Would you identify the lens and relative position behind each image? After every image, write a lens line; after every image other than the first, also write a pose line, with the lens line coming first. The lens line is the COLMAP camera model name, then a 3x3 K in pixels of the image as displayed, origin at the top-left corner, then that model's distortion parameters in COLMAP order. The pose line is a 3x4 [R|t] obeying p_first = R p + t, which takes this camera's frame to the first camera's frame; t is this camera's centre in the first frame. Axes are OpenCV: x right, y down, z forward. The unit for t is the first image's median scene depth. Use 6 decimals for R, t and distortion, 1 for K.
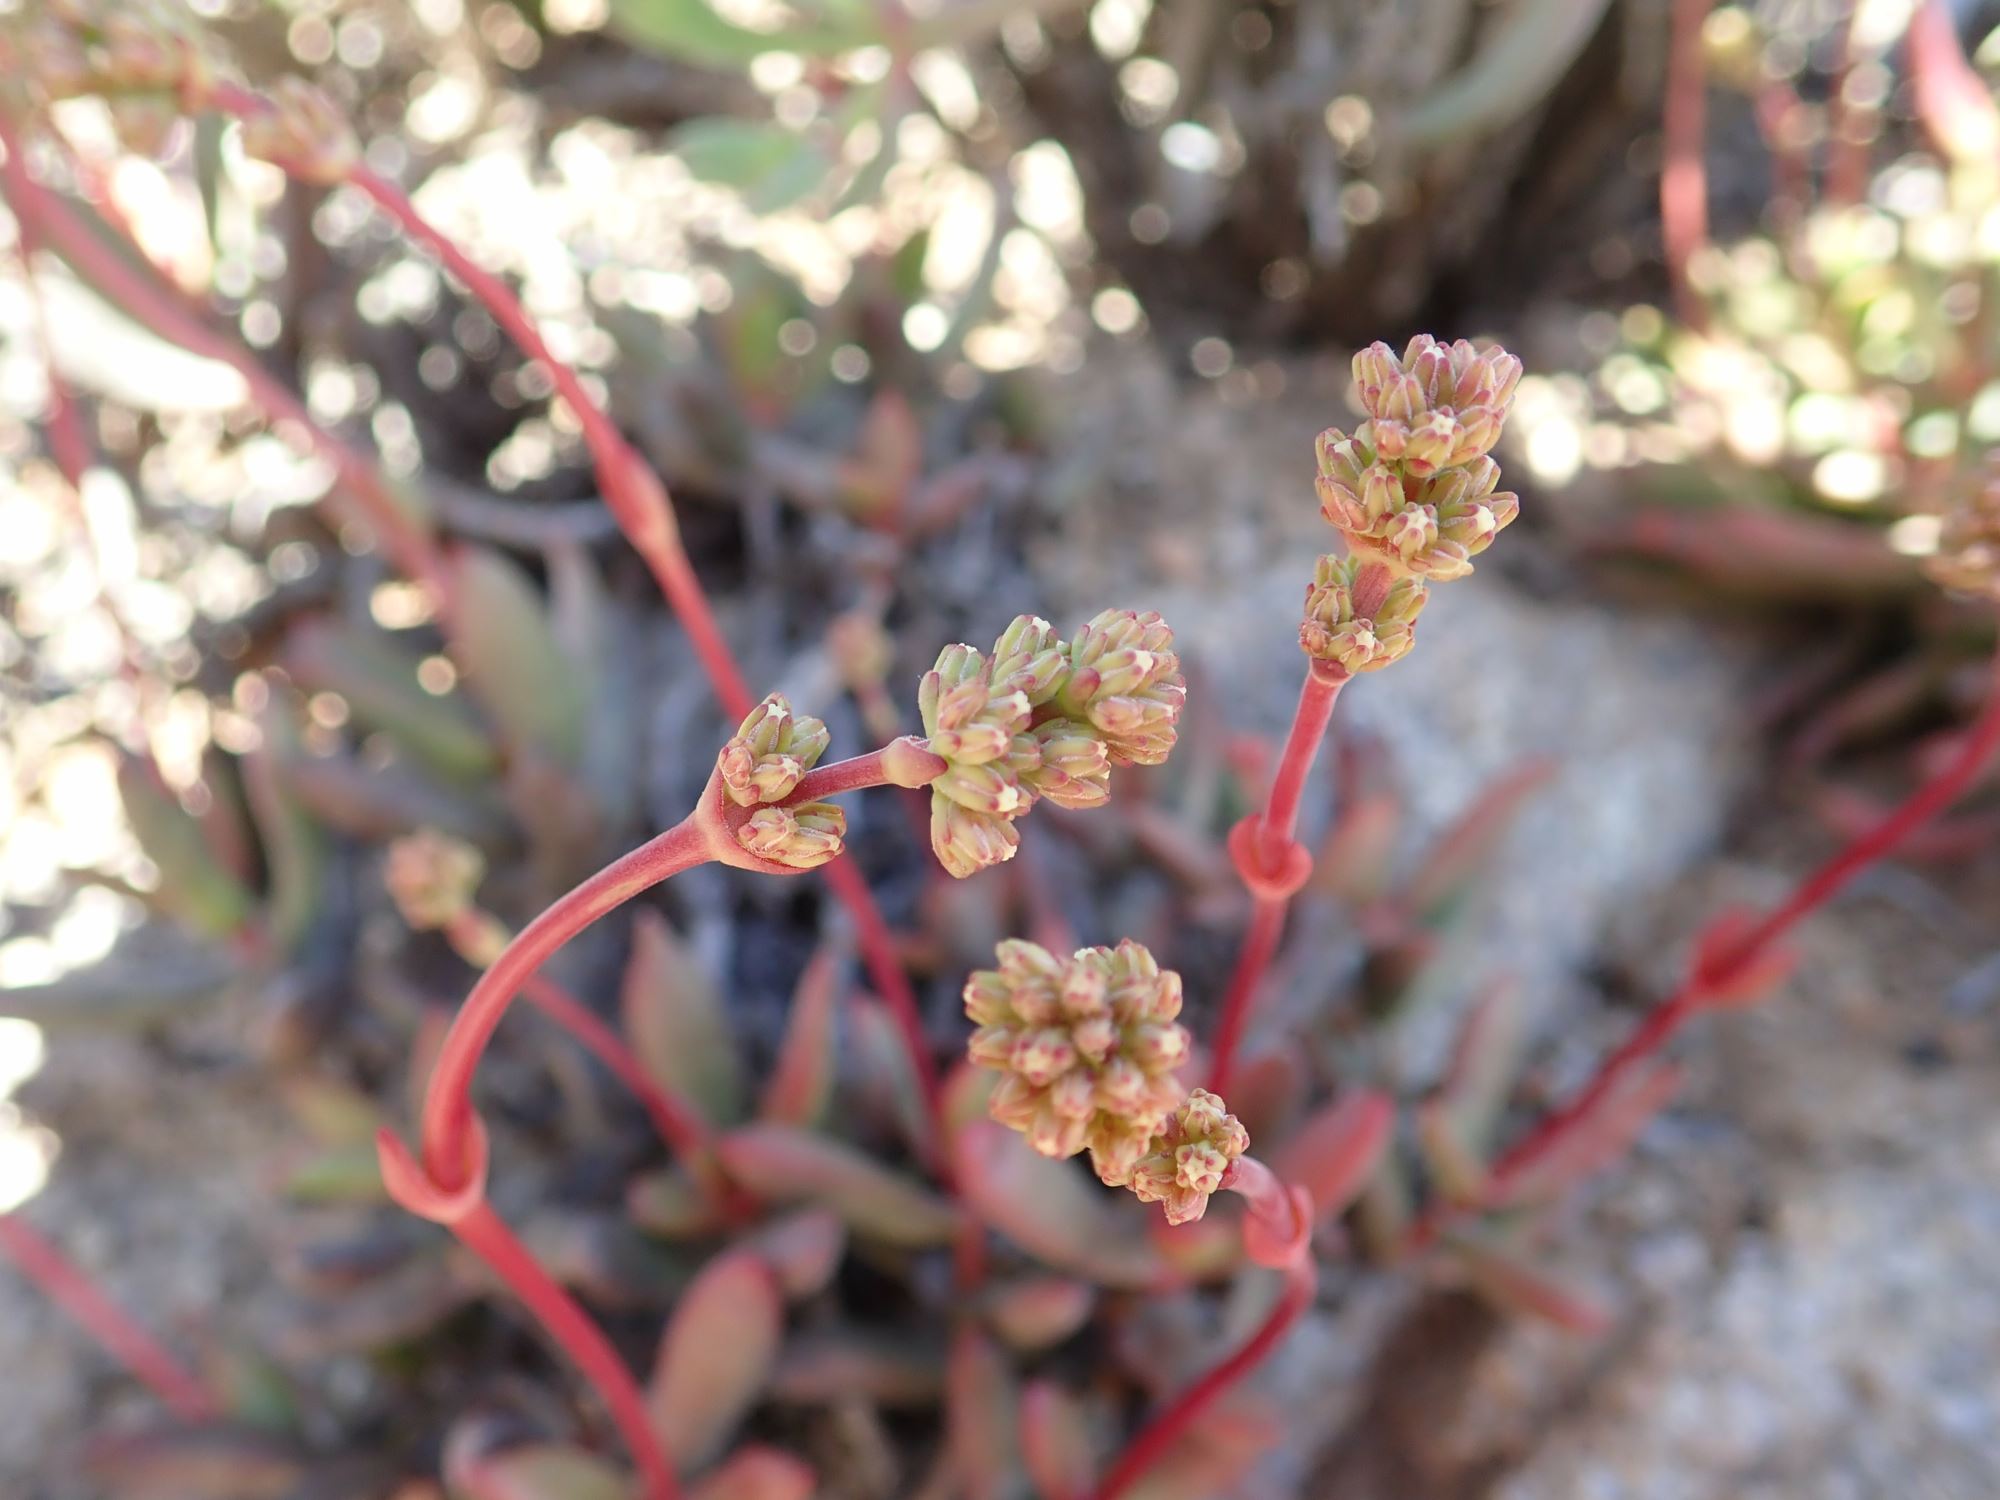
lens RADIAL K [[1821.9, 0, 1000.0], [0, 1821.9, 750.0], [0, 0, 1]] dist [-0.018461, -0.026799]
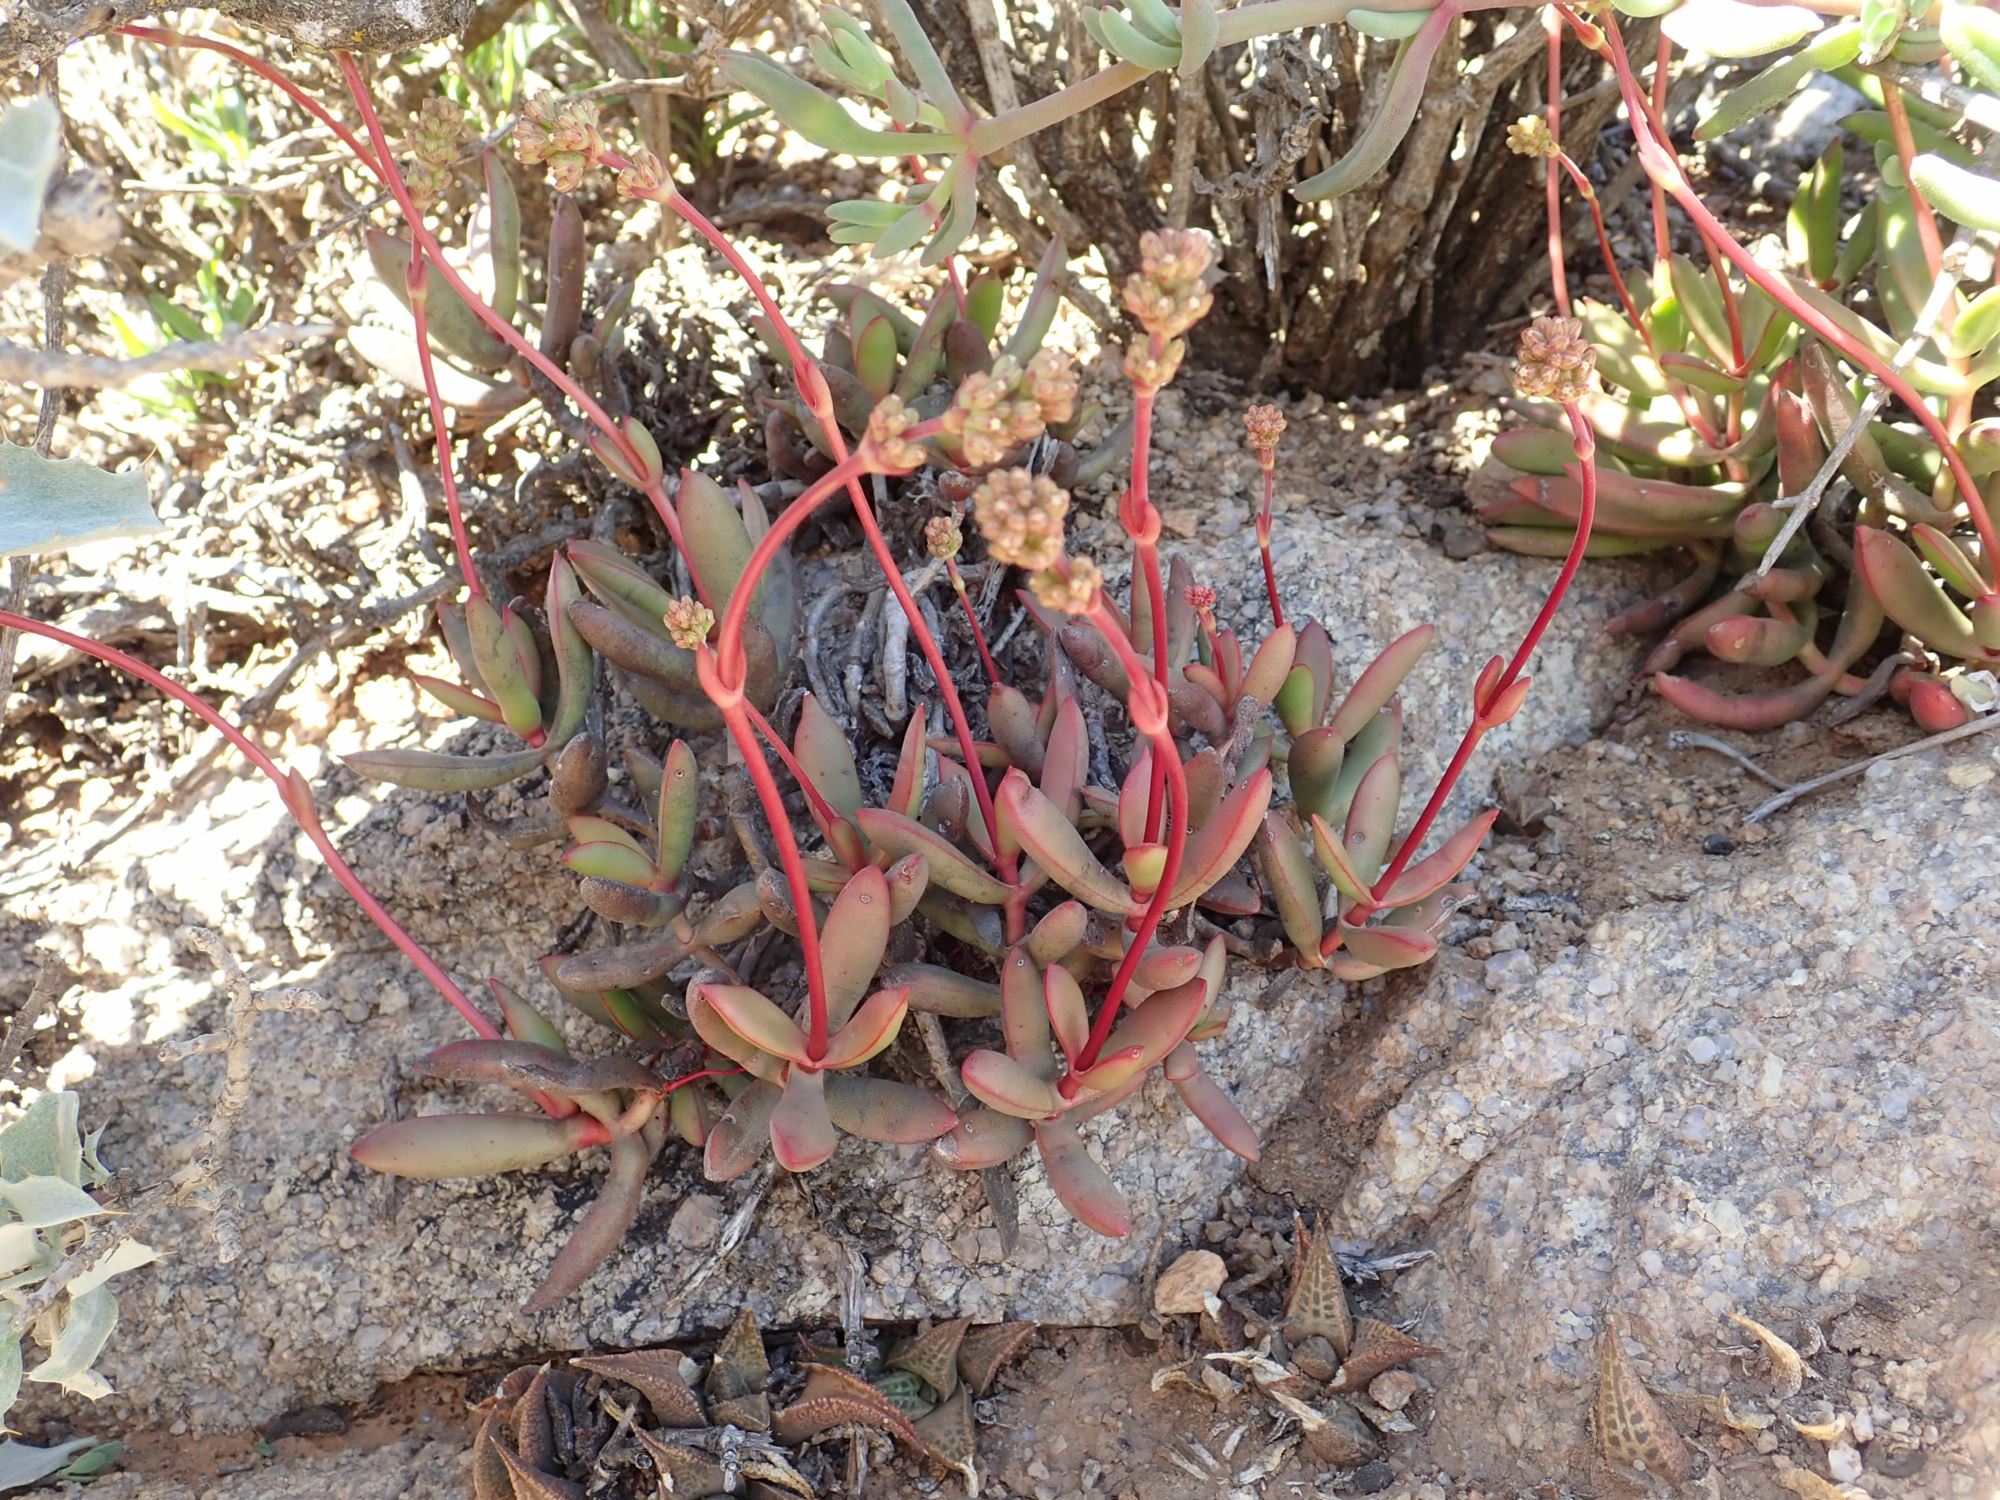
lens RADIAL K [[1821.9, 0, 1000.0], [0, 1821.9, 750.0], [0, 0, 1]] dist [-0.018461, -0.026799]
pose [[0.998383, -0.007314, -0.056369, 0.038596], [0.003206, 0.997354, -0.072627, 0.169901], [0.056751, 0.072329, 0.995765, -0.362556]]
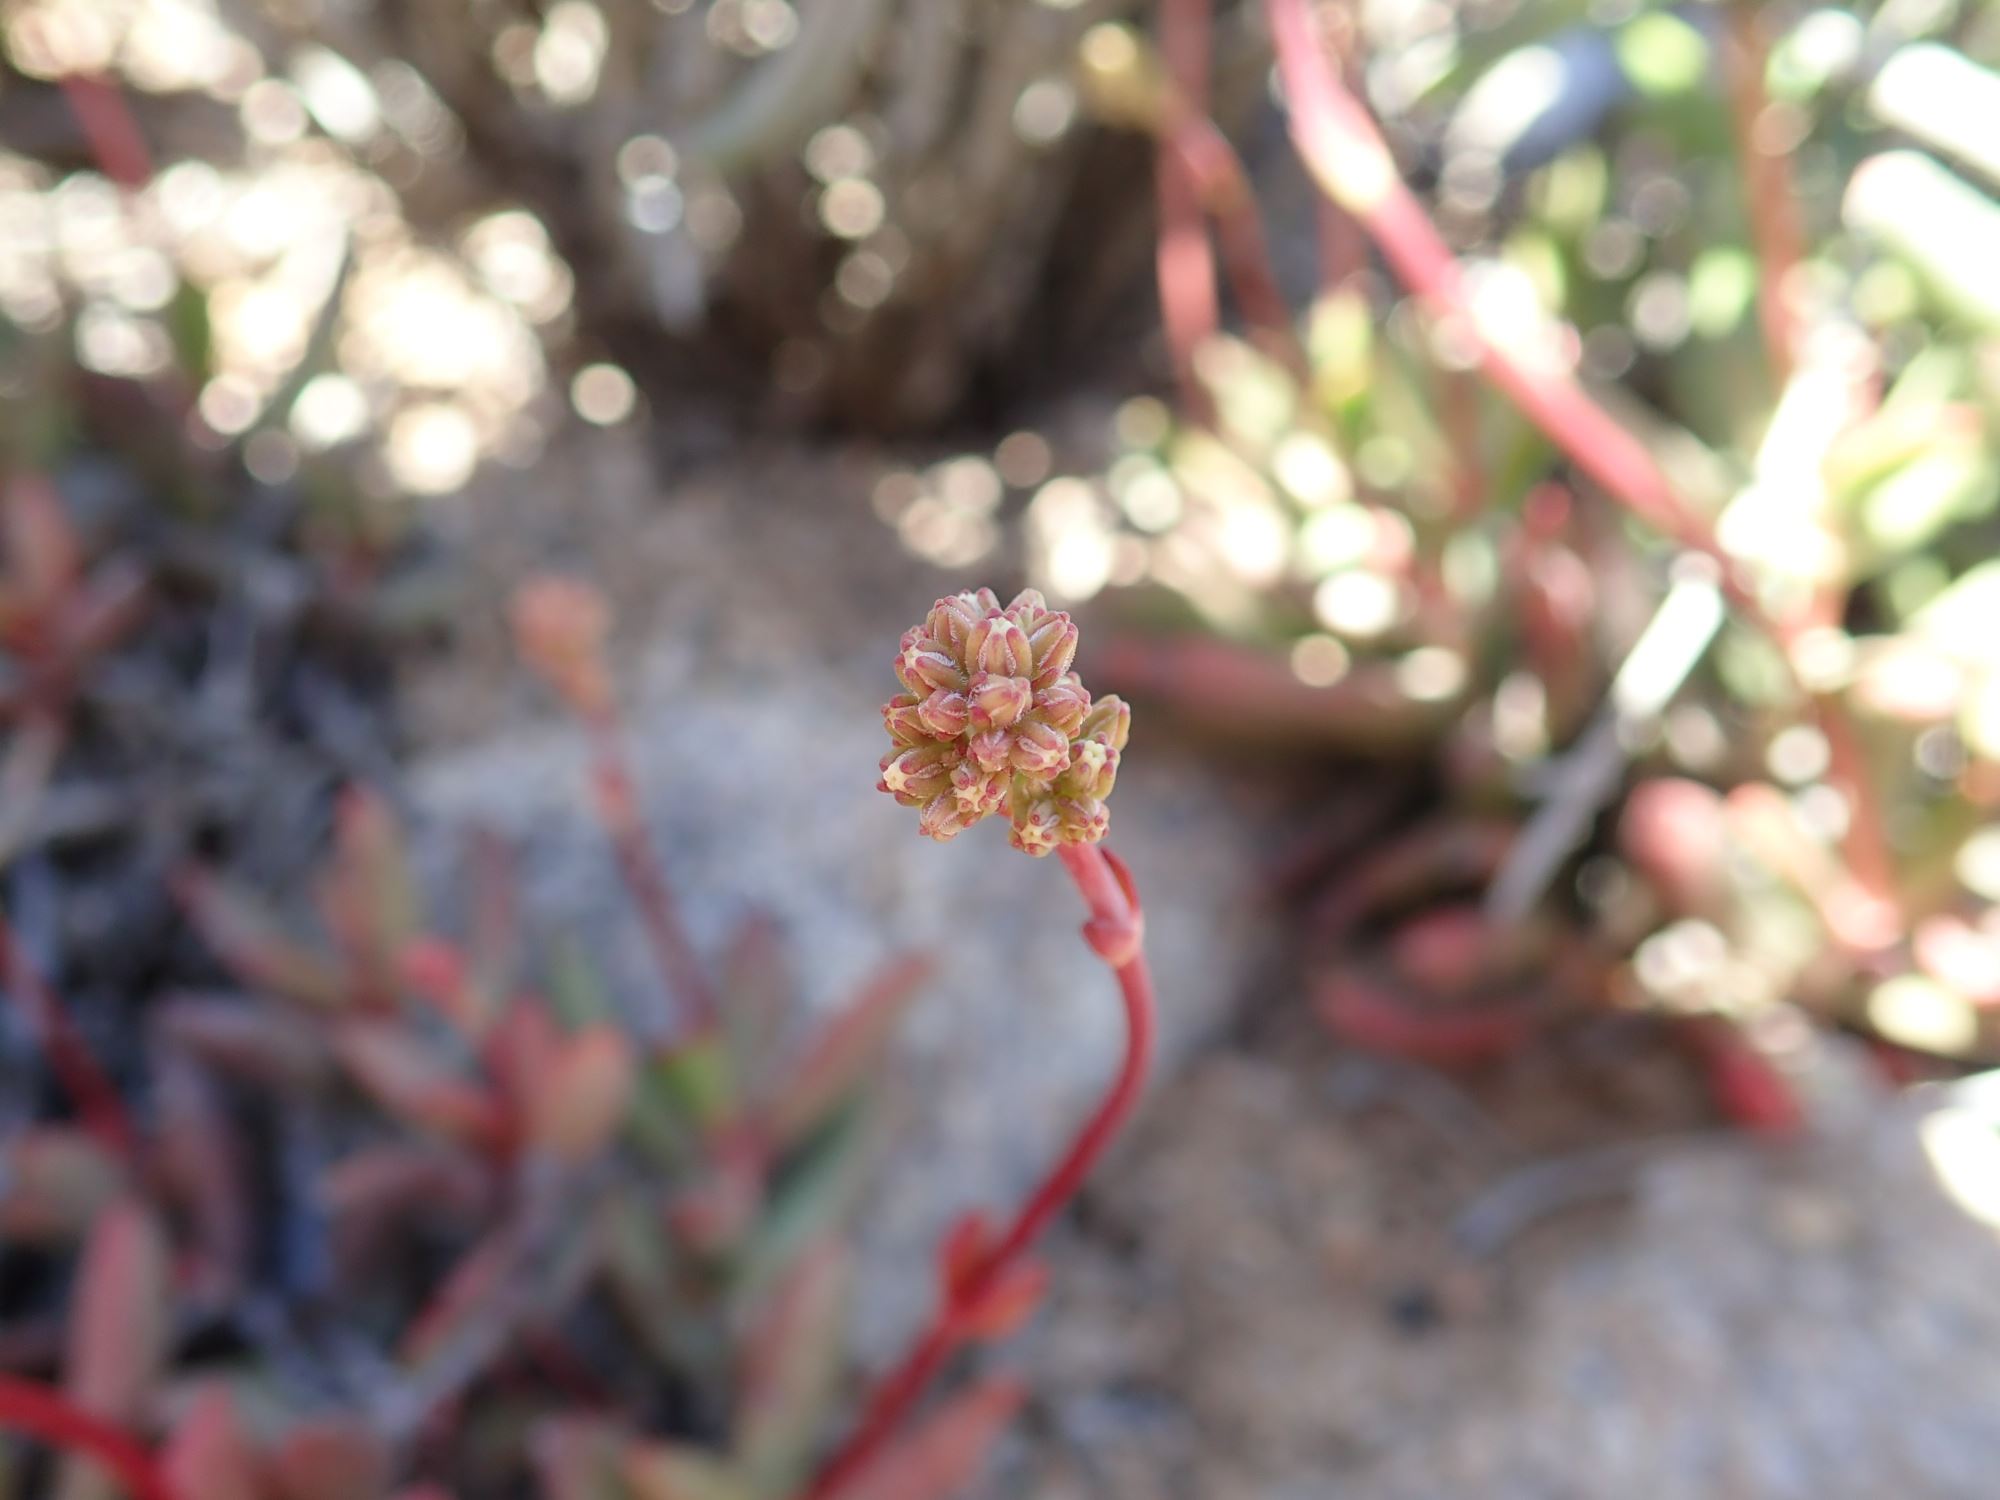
lens RADIAL K [[1887.7, 0, 949.8], [0, 1887.7, 719.3], [0, 0, 1]] dist [-0.016360, -0.010951]
pose [[0.995297, 0.011995, 0.096124, 0.192467], [-0.005152, 0.997454, -0.071128, -0.032376], [-0.096732, 0.070299, 0.992825, 0.138321]]
